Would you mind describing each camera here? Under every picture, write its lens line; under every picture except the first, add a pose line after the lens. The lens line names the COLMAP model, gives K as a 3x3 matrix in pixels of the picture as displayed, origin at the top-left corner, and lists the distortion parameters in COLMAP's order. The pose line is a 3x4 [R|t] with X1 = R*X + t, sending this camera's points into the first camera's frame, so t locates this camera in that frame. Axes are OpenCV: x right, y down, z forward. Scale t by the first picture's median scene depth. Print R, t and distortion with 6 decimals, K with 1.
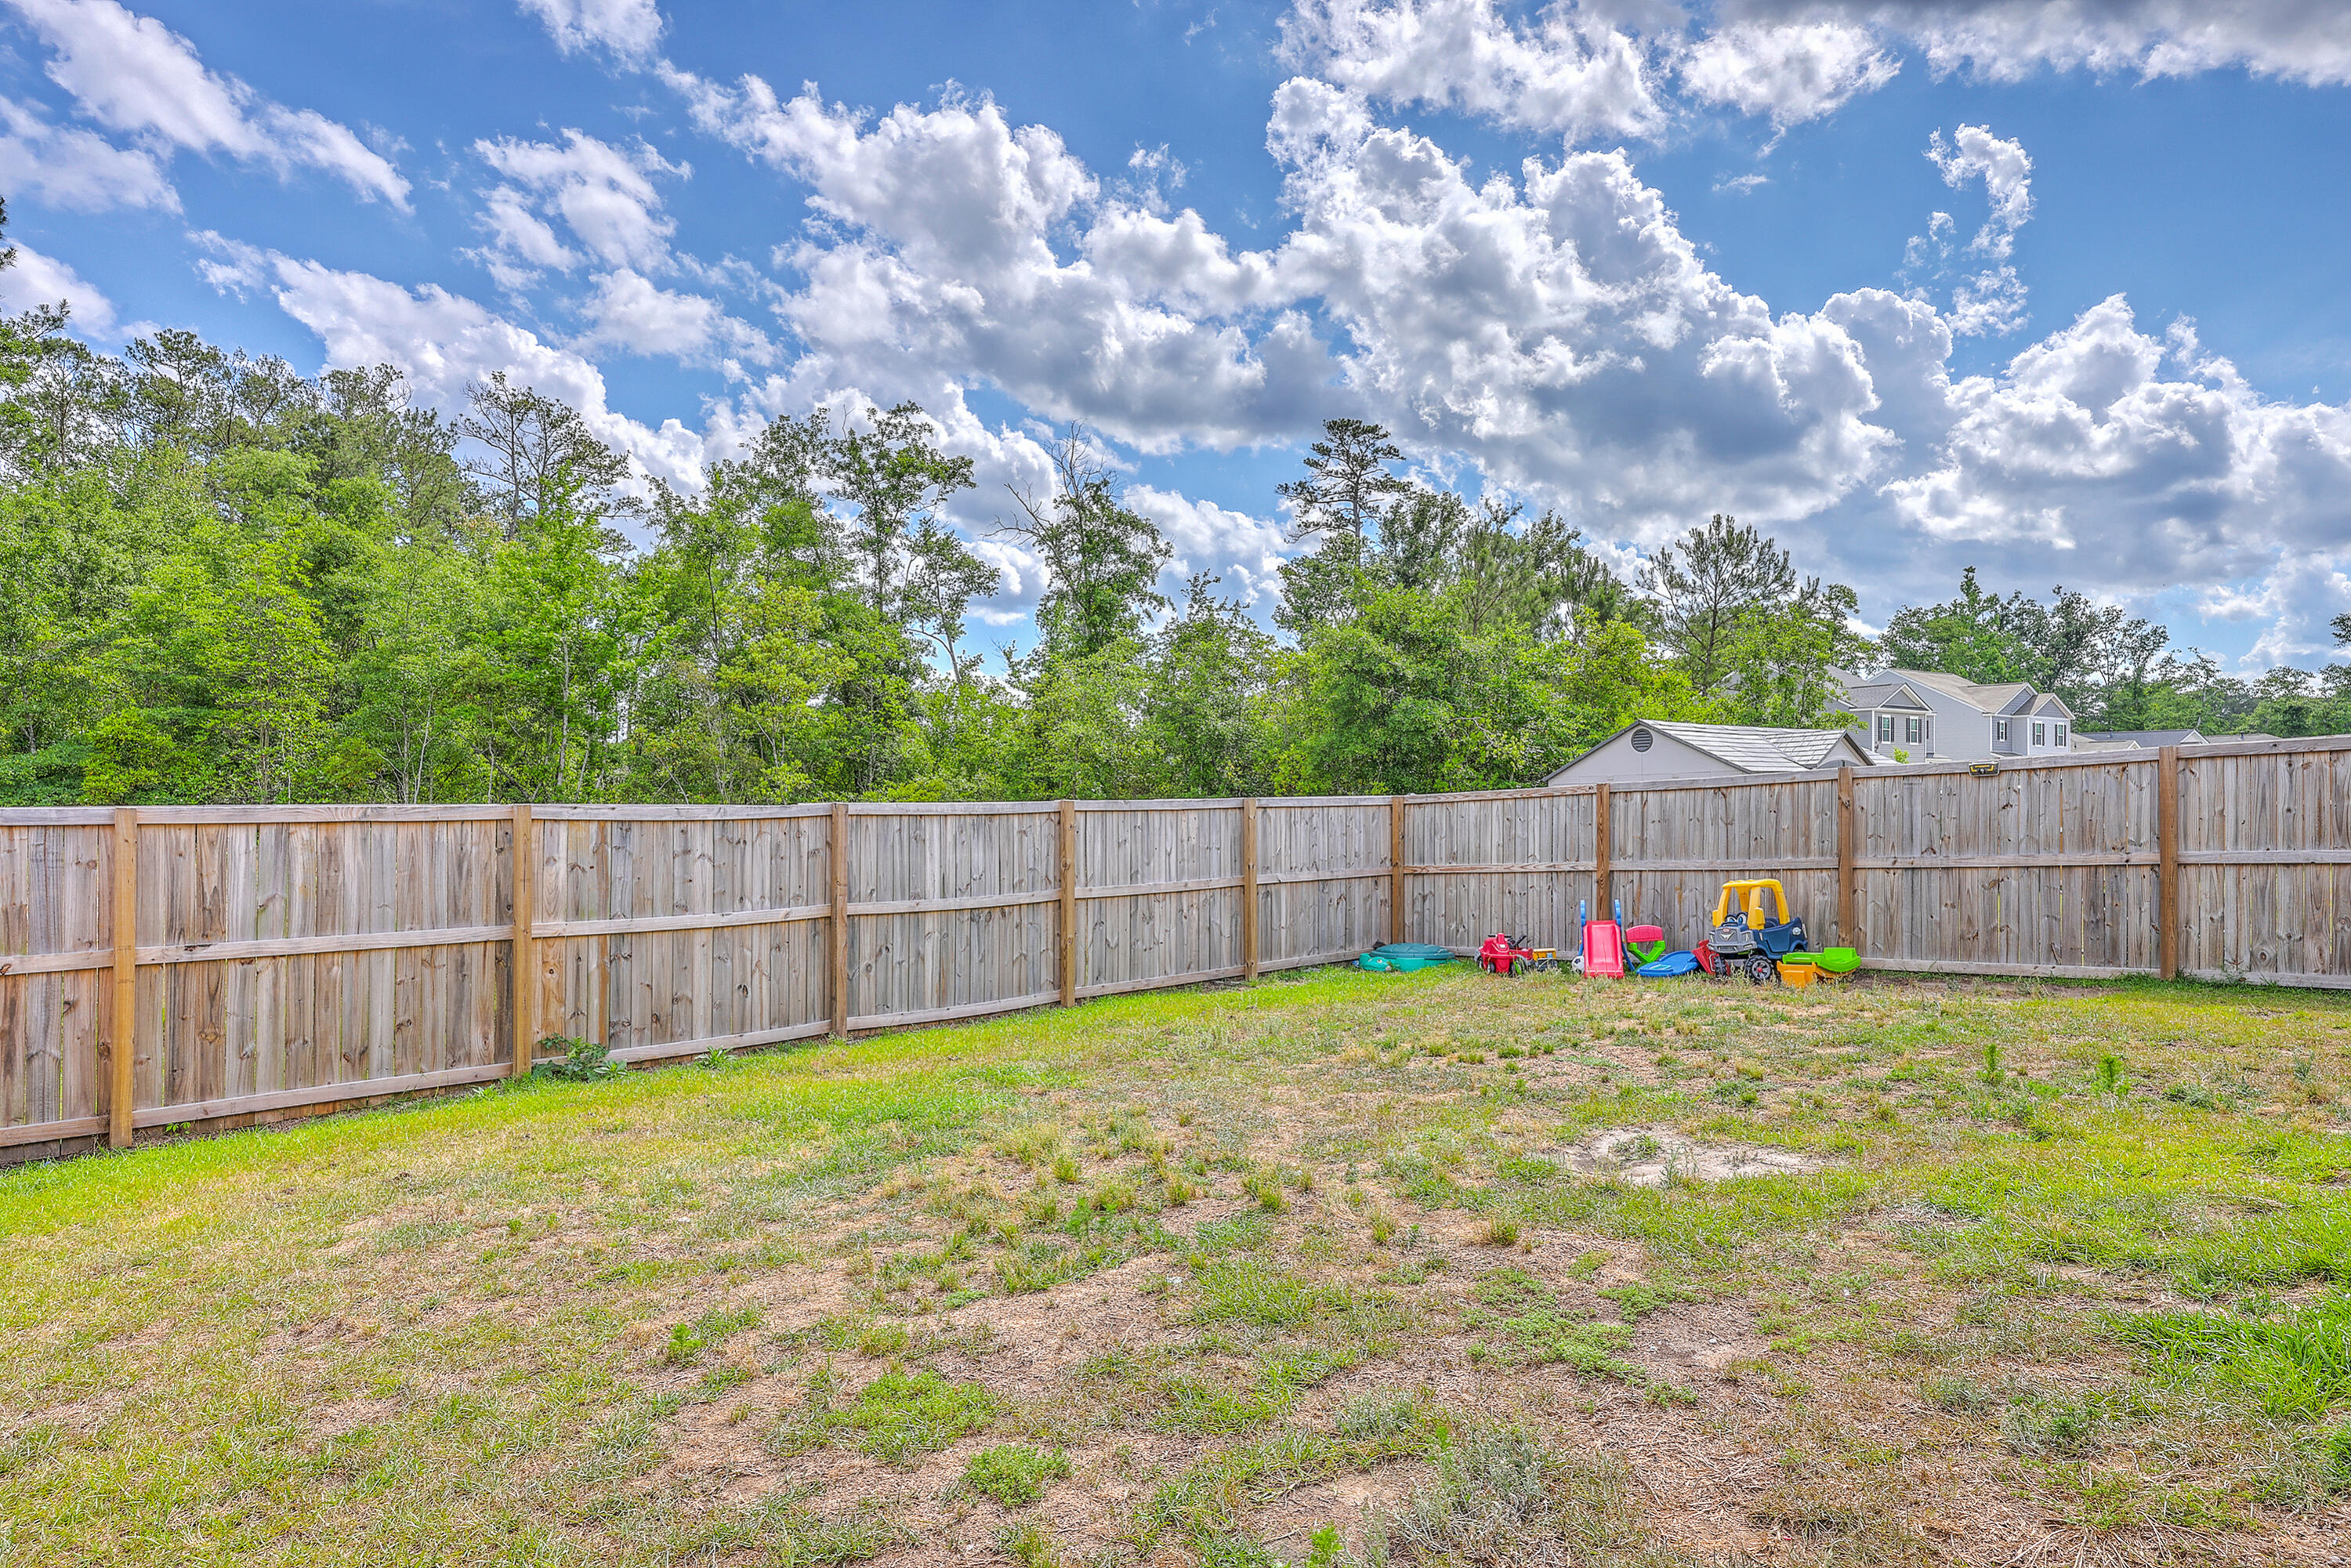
lens RADIAL K [[1344.9, 0, 1178.6], [0, 1344.9, 782.8], [0, 0, 1]] dist [0.005081, -0.000100]
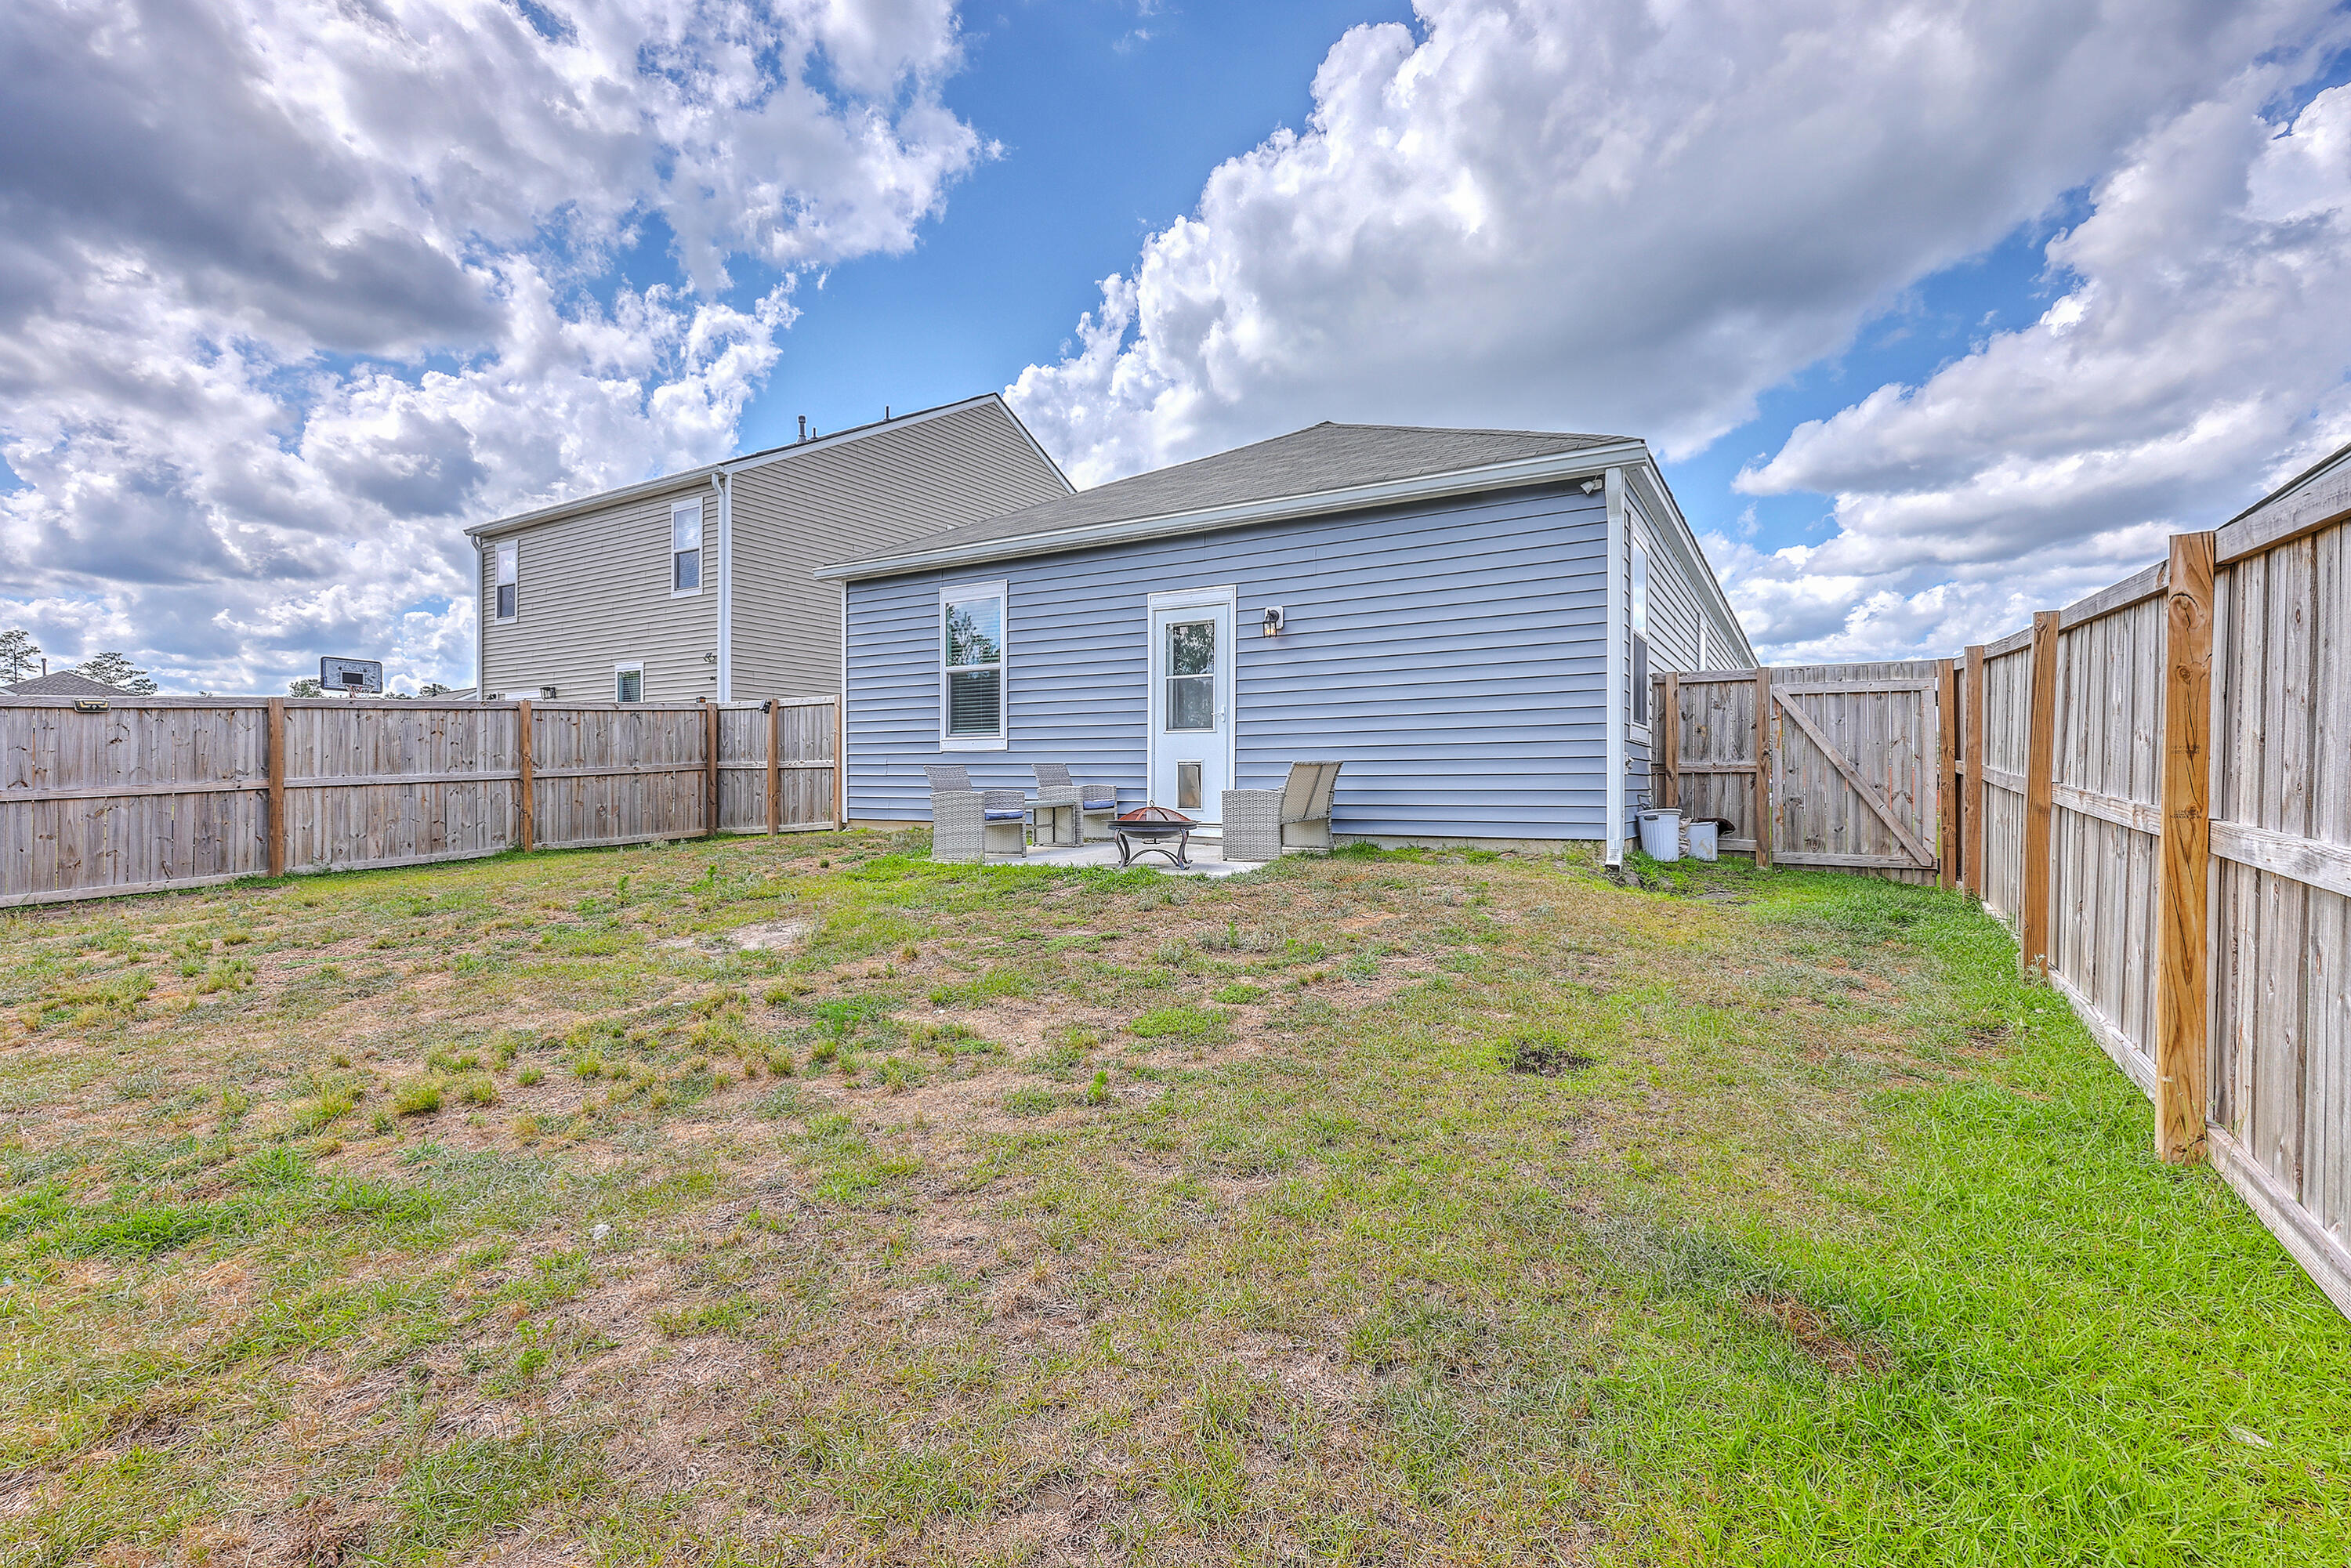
lens RADIAL K [[1072.2, 0, 1180.5], [0, 1072.2, 799.0], [0, 0, 1]] dist [-0.004003, -0.000425]
pose [[-0.272446, -0.016976, 0.962021, -0.489312], [-0.009816, 0.999841, 0.014864, 0.045932], [-0.962121, -0.005394, -0.272569, 0.434108]]
